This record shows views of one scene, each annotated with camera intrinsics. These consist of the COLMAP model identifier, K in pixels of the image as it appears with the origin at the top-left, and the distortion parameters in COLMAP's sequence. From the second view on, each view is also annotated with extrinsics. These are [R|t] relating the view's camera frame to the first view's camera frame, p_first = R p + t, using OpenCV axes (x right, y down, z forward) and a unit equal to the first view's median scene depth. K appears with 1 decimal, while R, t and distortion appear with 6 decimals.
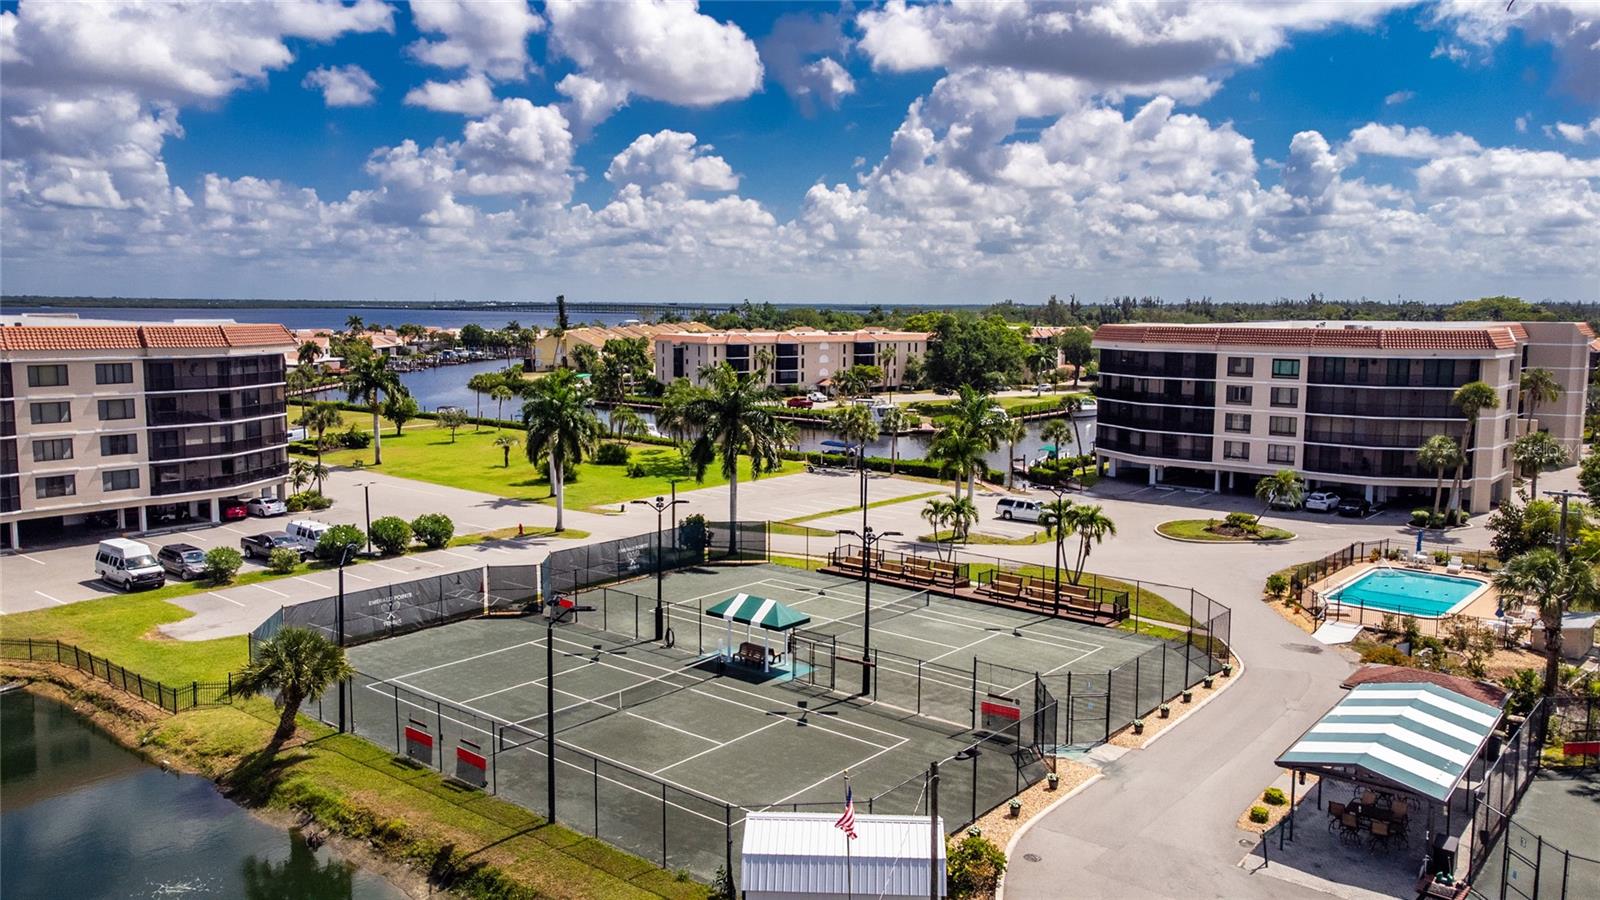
lens RADIAL K [[1183.8, 0, 793.2], [0, 1183.8, 443.4], [0, 0, 1]] dist [0.043999, 0.000564]
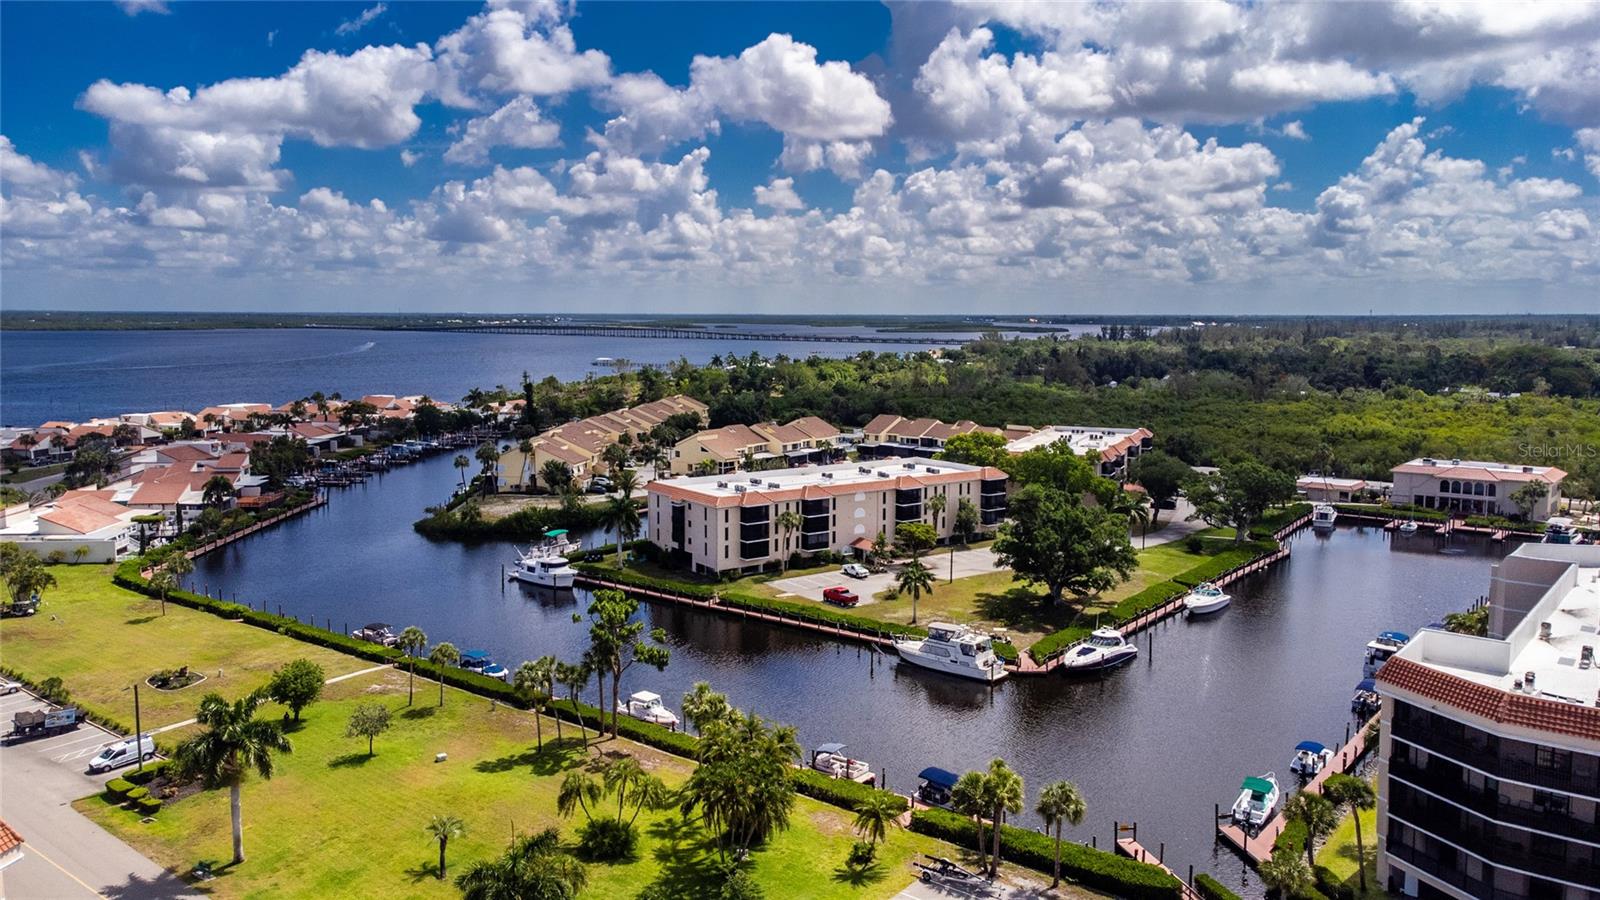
lens RADIAL K [[1207.0, 0, 794.6], [0, 1207.0, 433.2], [0, 0, 1]] dist [0.037614, 0.035324]
pose [[0.999679, -0.009311, 0.023550, -0.036693], [0.009817, 0.999721, -0.021483, -0.107977], [-0.023343, 0.021707, 0.999492, 0.183481]]
